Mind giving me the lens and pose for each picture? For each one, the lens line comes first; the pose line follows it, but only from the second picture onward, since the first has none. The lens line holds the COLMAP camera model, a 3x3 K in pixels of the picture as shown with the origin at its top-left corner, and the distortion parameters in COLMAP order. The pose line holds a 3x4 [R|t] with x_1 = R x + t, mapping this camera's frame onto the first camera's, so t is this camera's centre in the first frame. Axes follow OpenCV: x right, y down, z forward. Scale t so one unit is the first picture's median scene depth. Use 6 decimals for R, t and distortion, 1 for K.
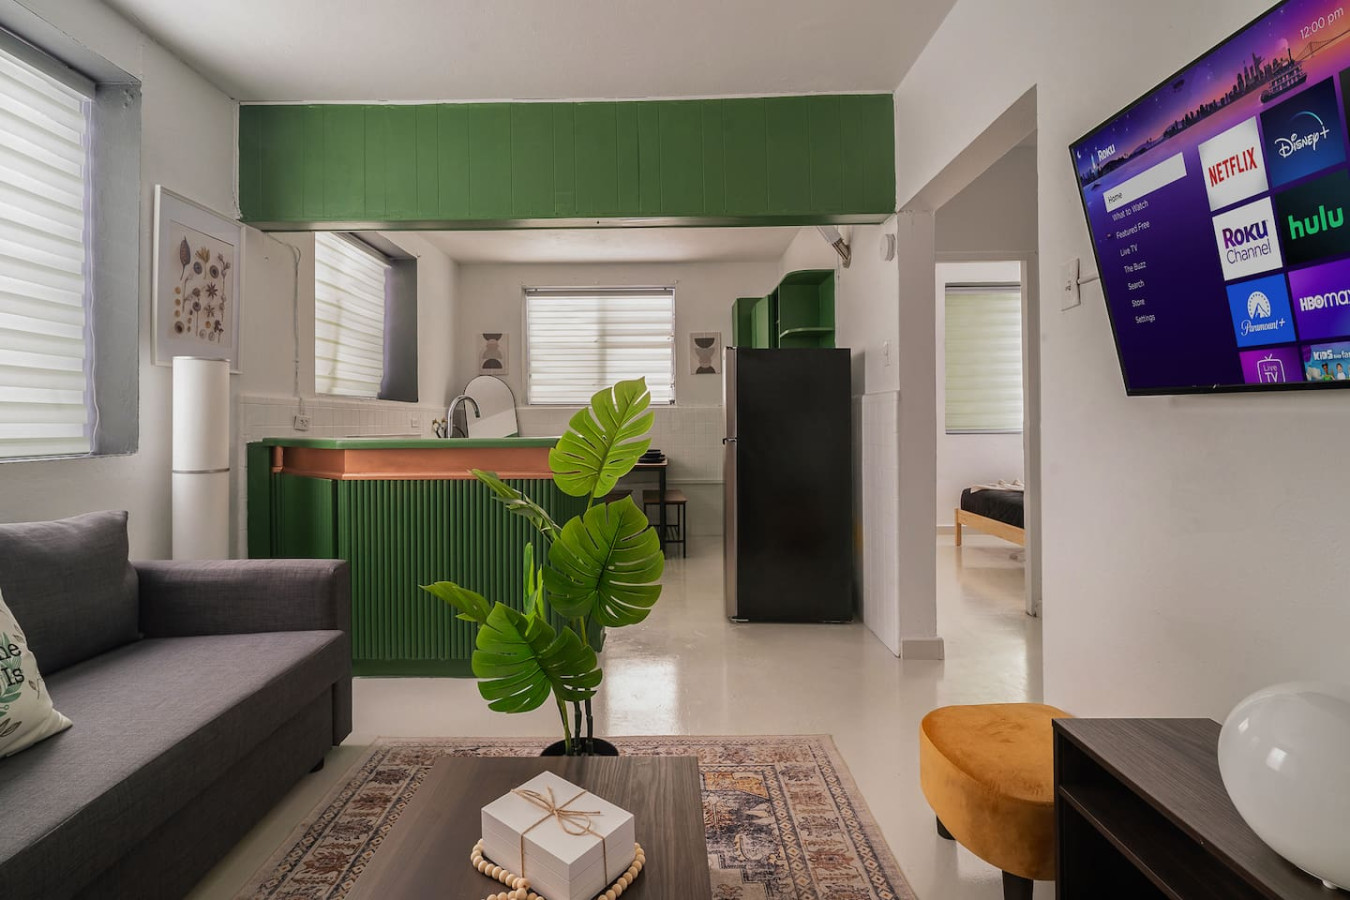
lens RADIAL K [[654.5, 0, 660.9], [0, 654.5, 411.9], [0, 0, 1]] dist [-0.002483, 0.003270]
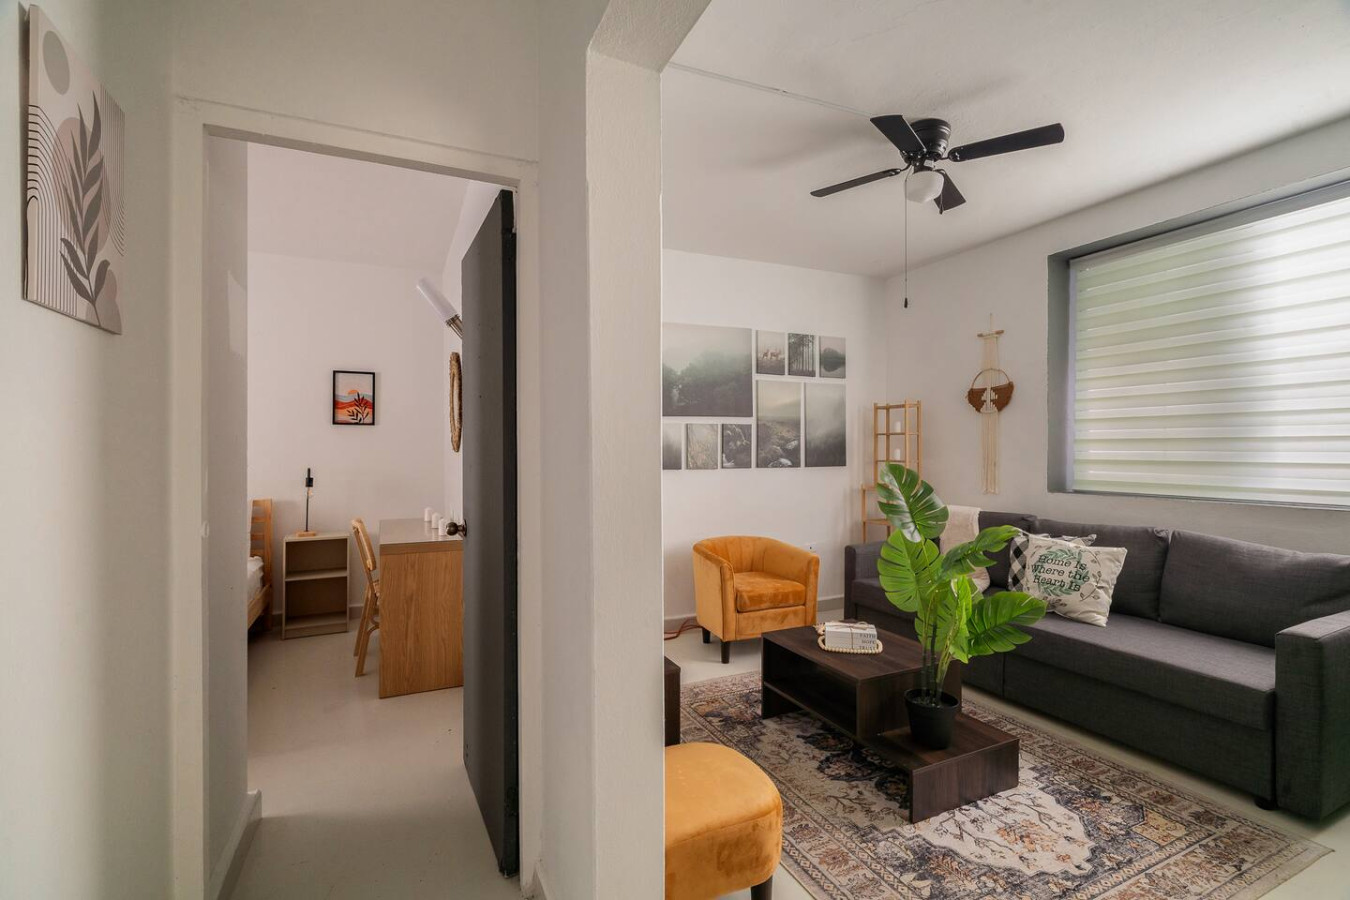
lens RADIAL K [[630.7, 0, 685.4], [0, 630.7, 455.1], [0, 0, 1]] dist [0.002643, 0.000746]
pose [[-0.892993, 0.008130, -0.449997, 0.767088], [0.008806, 0.999961, 0.000591, -0.049792], [0.449984, -0.003435, -0.893030, 1.438164]]
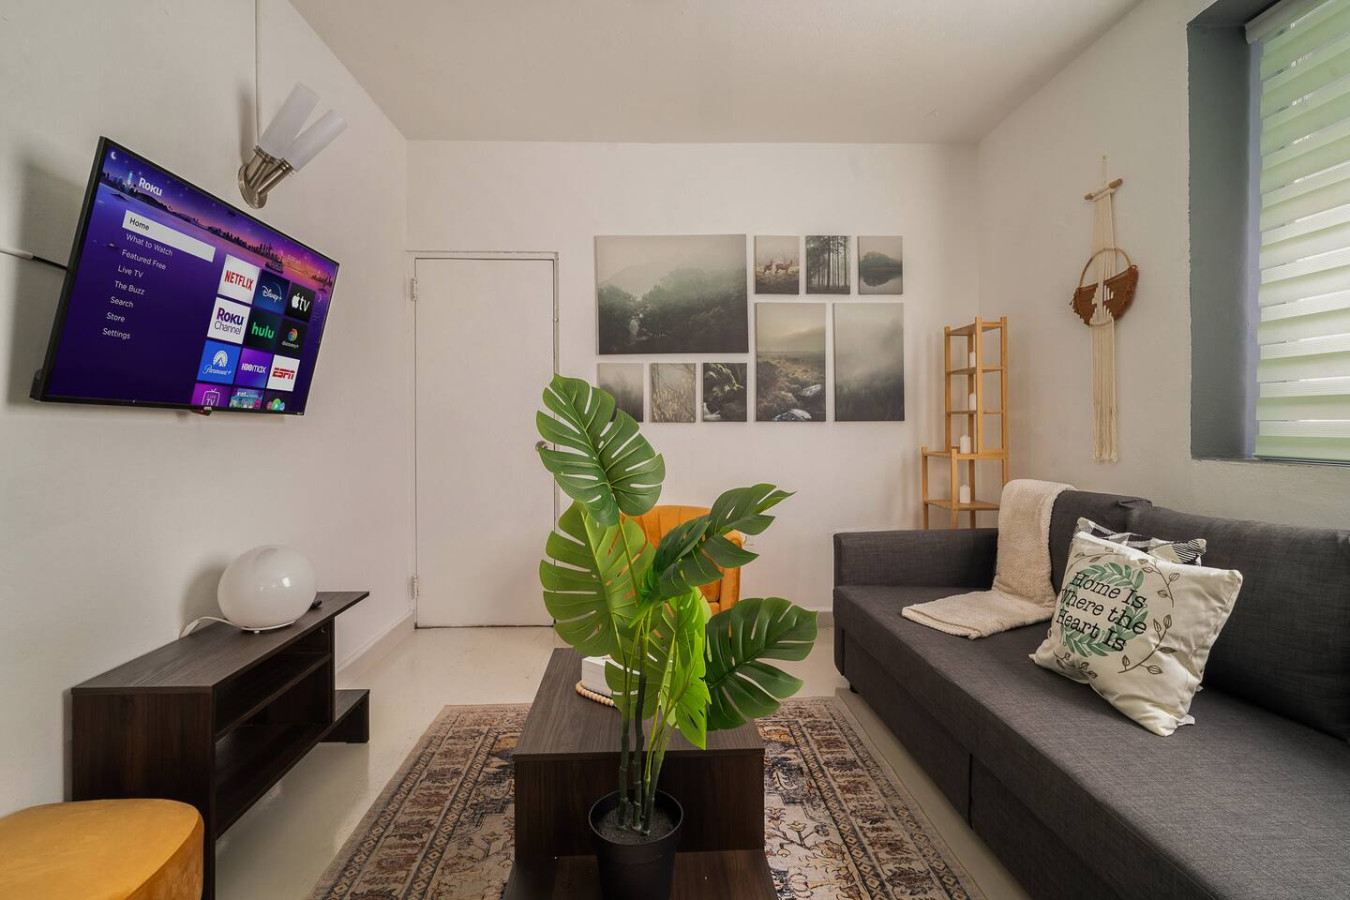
lens RADIAL K [[654.5, 0, 674.1], [0, 654.5, 423.4], [0, 0, 1]] dist [-0.002483, 0.003270]
pose [[-0.998619, 0.004895, -0.052313, -0.092262], [0.005545, 0.999909, -0.012285, 0.018017], [0.052248, -0.012558, -0.998555, 1.267927]]
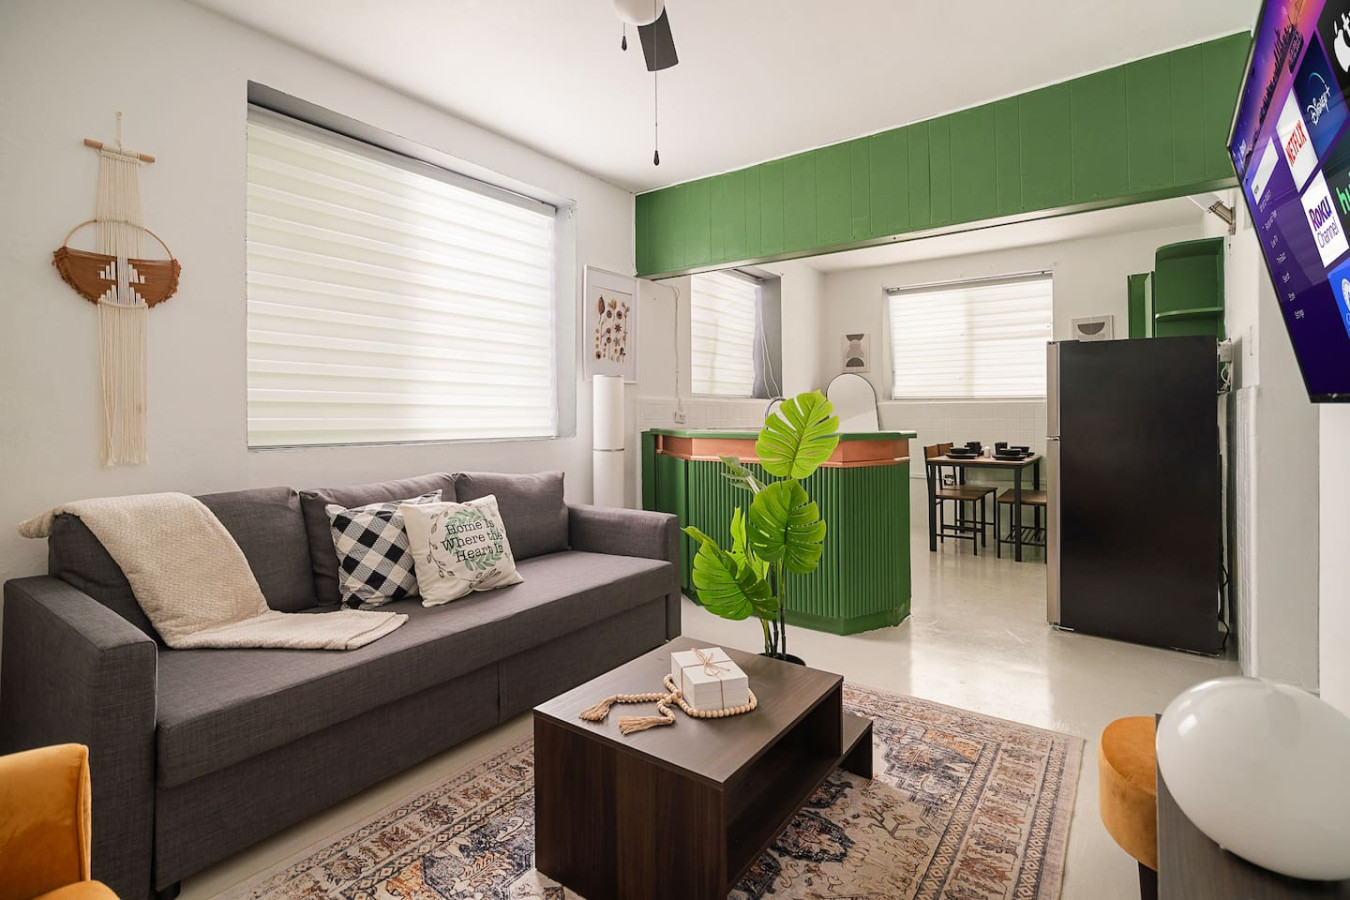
lens RADIAL K [[654.5, 0, 658.9], [0, 654.5, 410.3], [0, 0, 1]] dist [-0.002483, 0.003270]
pose [[0.808120, 0.001297, -0.589016, 0.333509], [0.005038, 0.999946, 0.009114, -0.016969], [0.588996, -0.010333, 0.808070, -0.180727]]
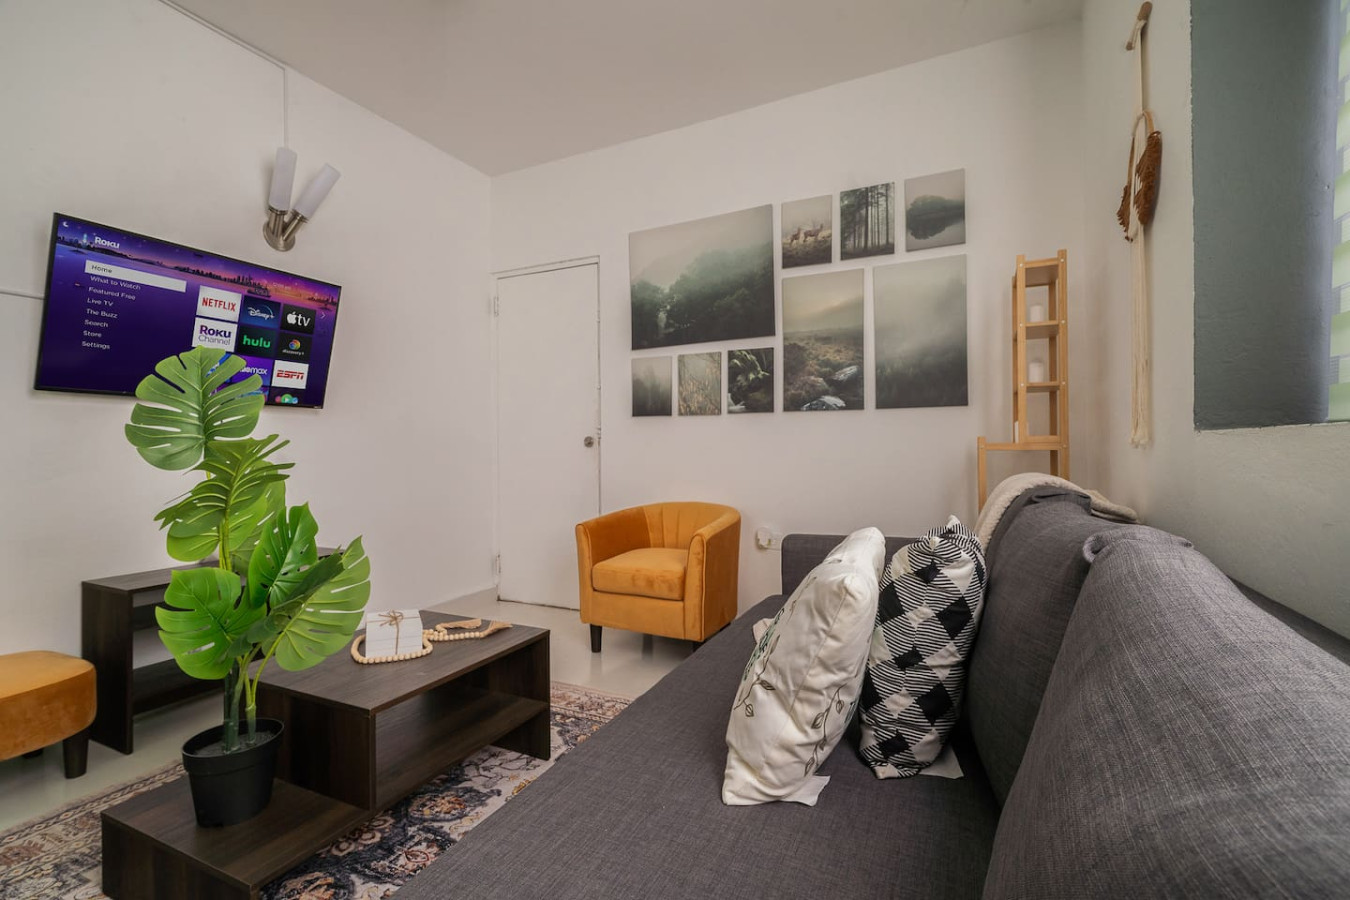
lens RADIAL K [[654.5, 0, 656.6], [0, 654.5, 455.0], [0, 0, 1]] dist [-0.002483, 0.003270]
pose [[-0.895155, 0.004111, 0.445735, -0.758457], [0.005169, 0.999986, 0.001159, 0.085467], [-0.445724, 0.003342, -0.895164, 1.089045]]
